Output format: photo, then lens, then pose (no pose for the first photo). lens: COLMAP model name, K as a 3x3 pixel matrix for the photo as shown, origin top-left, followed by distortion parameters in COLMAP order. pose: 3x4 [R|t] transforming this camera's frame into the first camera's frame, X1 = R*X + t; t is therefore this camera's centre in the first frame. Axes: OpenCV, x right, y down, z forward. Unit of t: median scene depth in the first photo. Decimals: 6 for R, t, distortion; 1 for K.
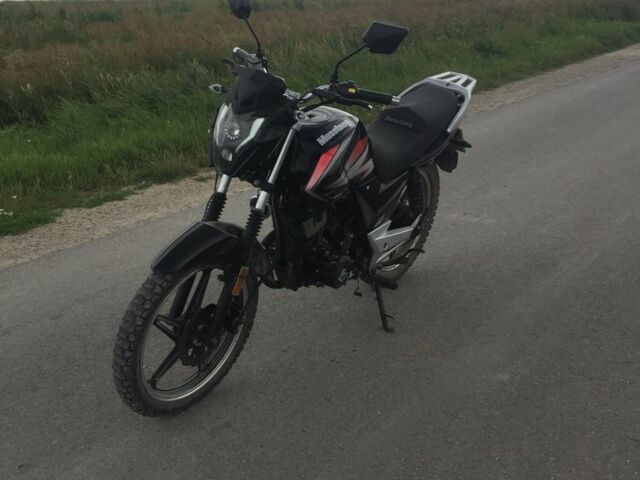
lens RADIAL K [[704.5, 0, 320.0], [0, 704.5, 240.0], [0, 0, 1]] dist [0.017589, 0.022254]
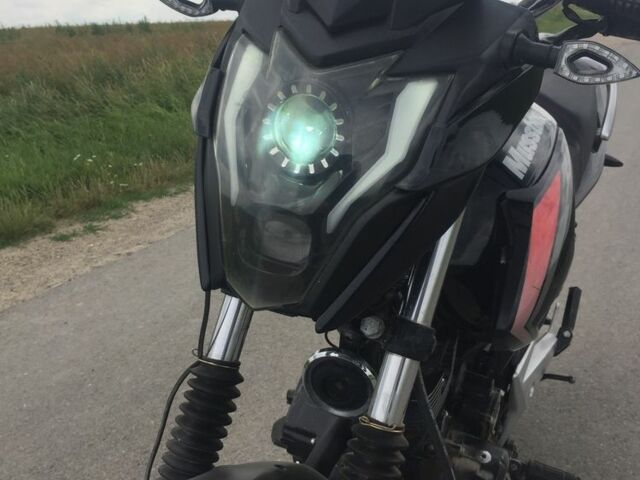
lens RADIAL K [[704.5, 0, 320.0], [0, 704.5, 240.0], [0, 0, 1]] dist [0.017589, 0.022254]
pose [[0.976722, -0.071540, 0.202229, -0.151697], [0.079647, 0.996302, -0.032226, -0.100985], [-0.199176, 0.047583, 0.978808, 0.688222]]
